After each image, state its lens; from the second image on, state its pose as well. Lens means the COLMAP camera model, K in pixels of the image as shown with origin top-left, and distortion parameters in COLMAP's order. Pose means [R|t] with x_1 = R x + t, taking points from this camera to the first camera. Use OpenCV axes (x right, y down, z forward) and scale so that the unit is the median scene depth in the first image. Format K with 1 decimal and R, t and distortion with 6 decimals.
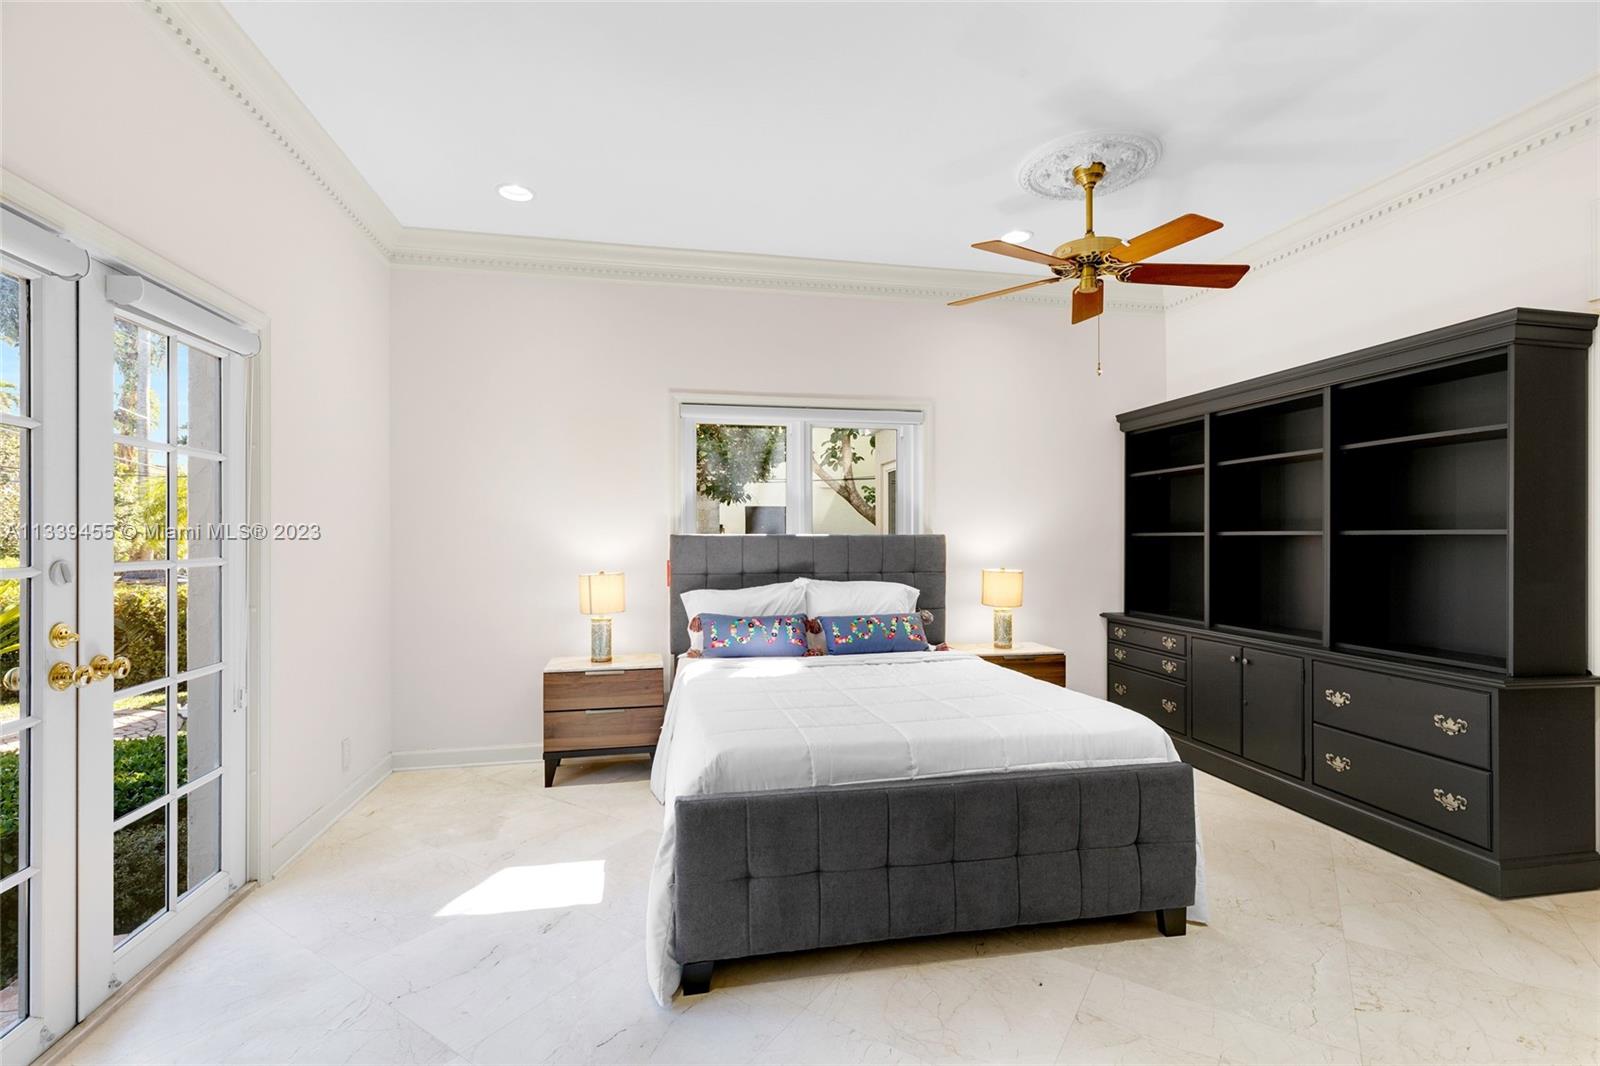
lens RADIAL K [[717.0, 0, 794.7], [0, 717.0, 531.7], [0, 0, 1]] dist [0.001088, 0.000213]
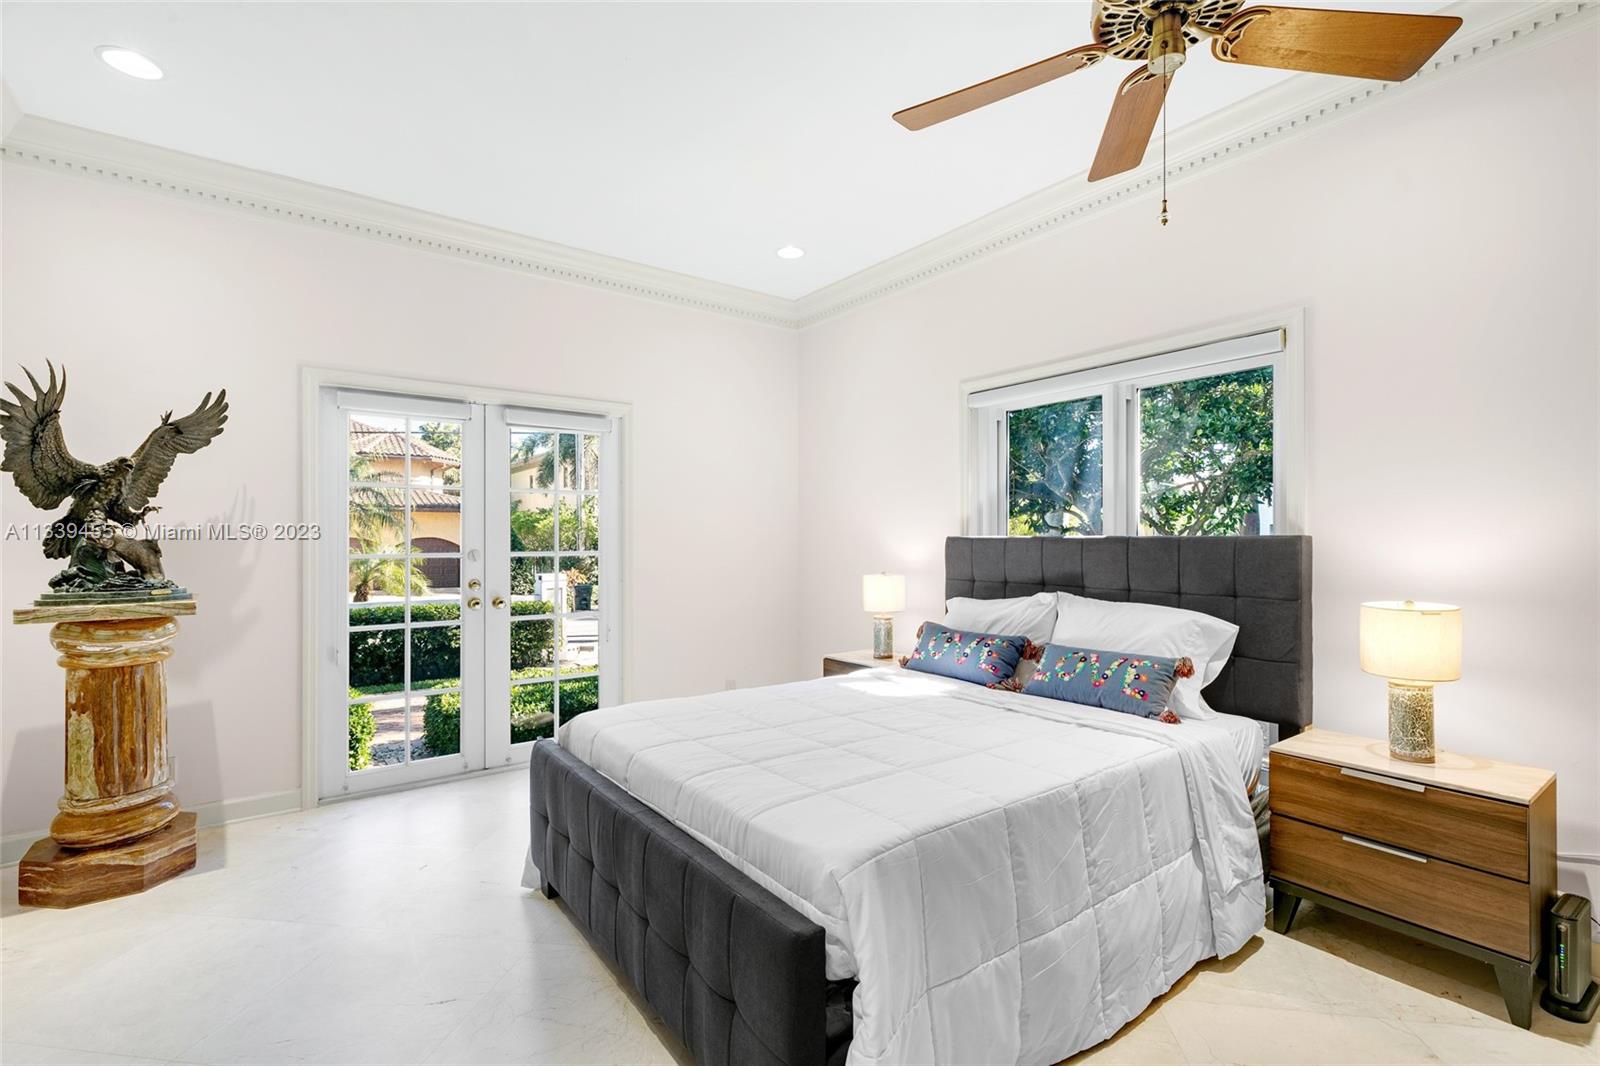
lens RADIAL K [[717.0, 0, 793.1], [0, 717.0, 539.0], [0, 0, 1]] dist [0.001088, 0.000213]
pose [[0.426651, 0.001998, -0.904414, 0.591189], [0.005231, 0.999975, 0.004676, 0.001843], [0.904401, -0.006727, 0.426630, 0.414573]]
